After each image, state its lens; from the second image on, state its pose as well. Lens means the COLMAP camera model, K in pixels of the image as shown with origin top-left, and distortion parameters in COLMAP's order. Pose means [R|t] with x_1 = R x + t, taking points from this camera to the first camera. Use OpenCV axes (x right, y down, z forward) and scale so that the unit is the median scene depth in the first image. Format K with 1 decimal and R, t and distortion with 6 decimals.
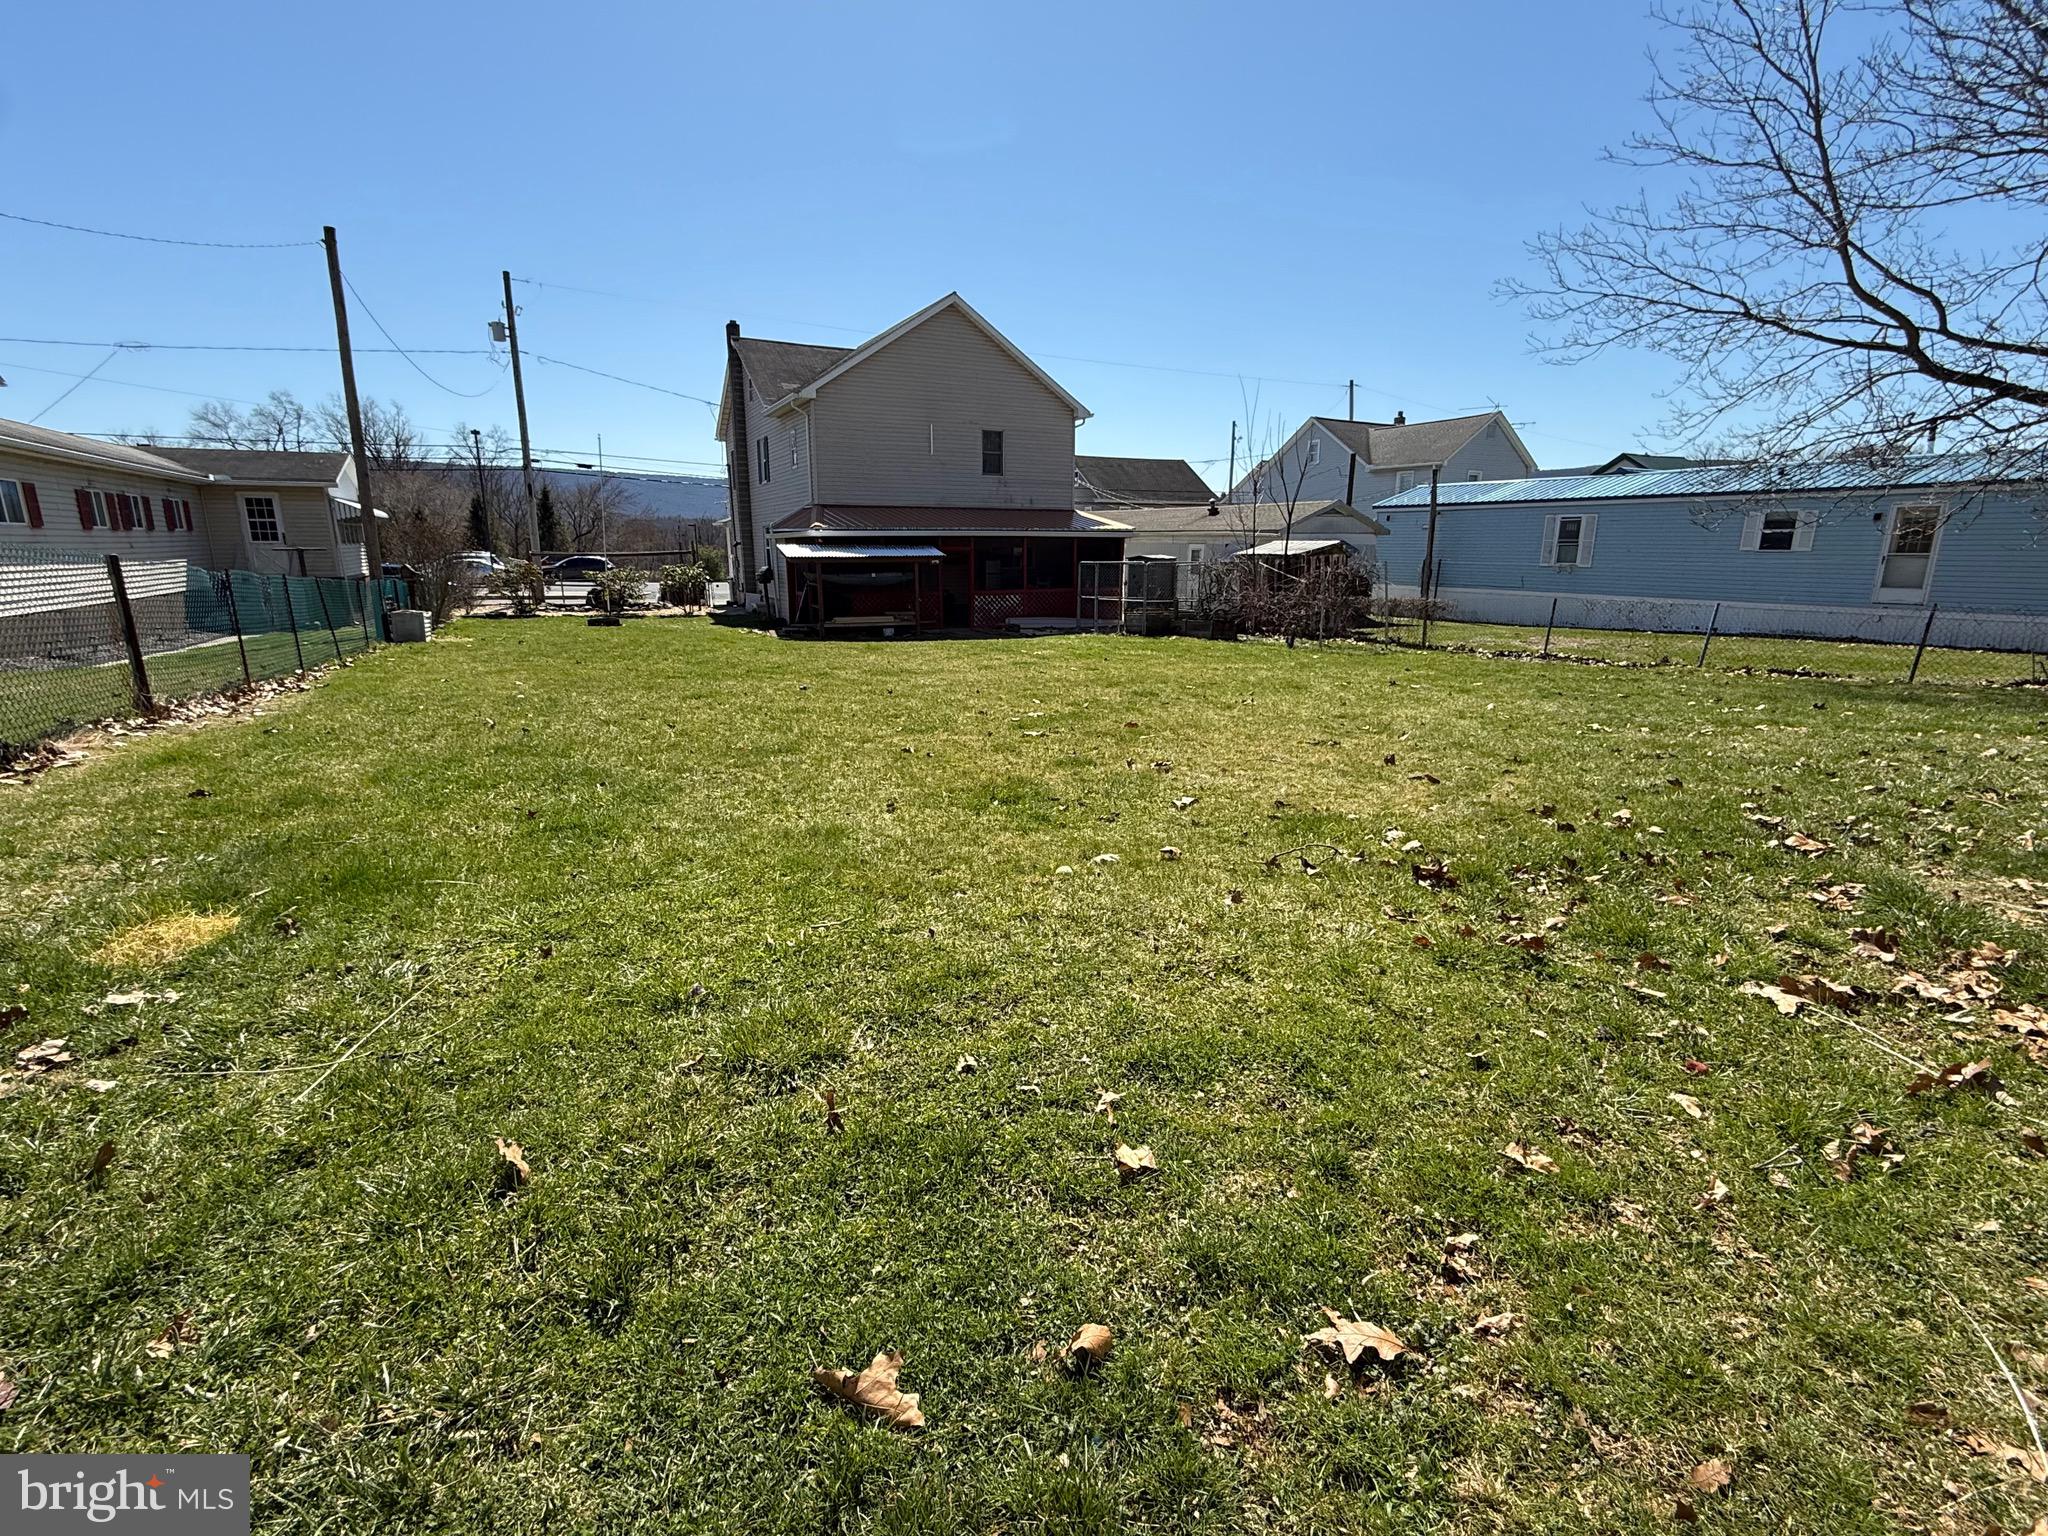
lens RADIAL K [[930.7, 0, 1004.9], [0, 930.7, 765.8], [0, 0, 1]] dist [0.001047, -0.001581]
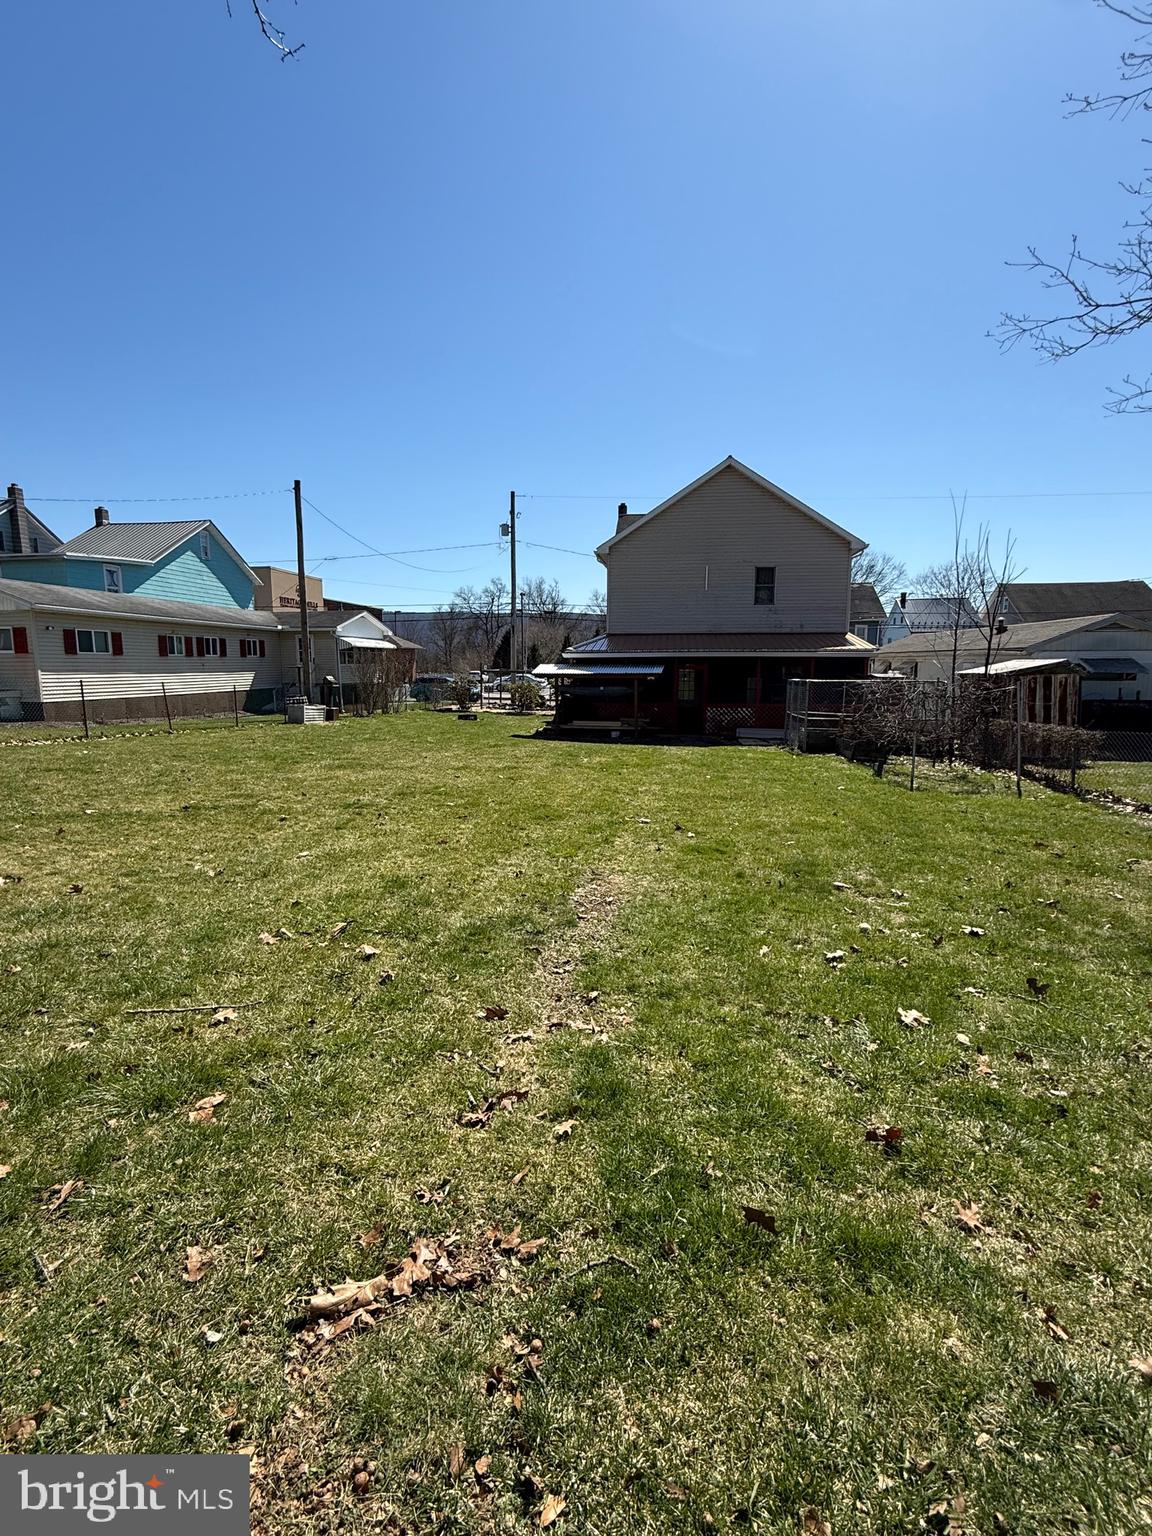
lens RADIAL K [[698.1, 0, 574.8], [0, 698.1, 766.2], [0, 0, 1]] dist [0.001047, -0.001581]
pose [[0.826894, 0.079538, -0.556705, 0.316455], [-0.129626, 0.990247, -0.051059, -0.045742], [0.547215, 0.114384, 0.829139, 0.201837]]
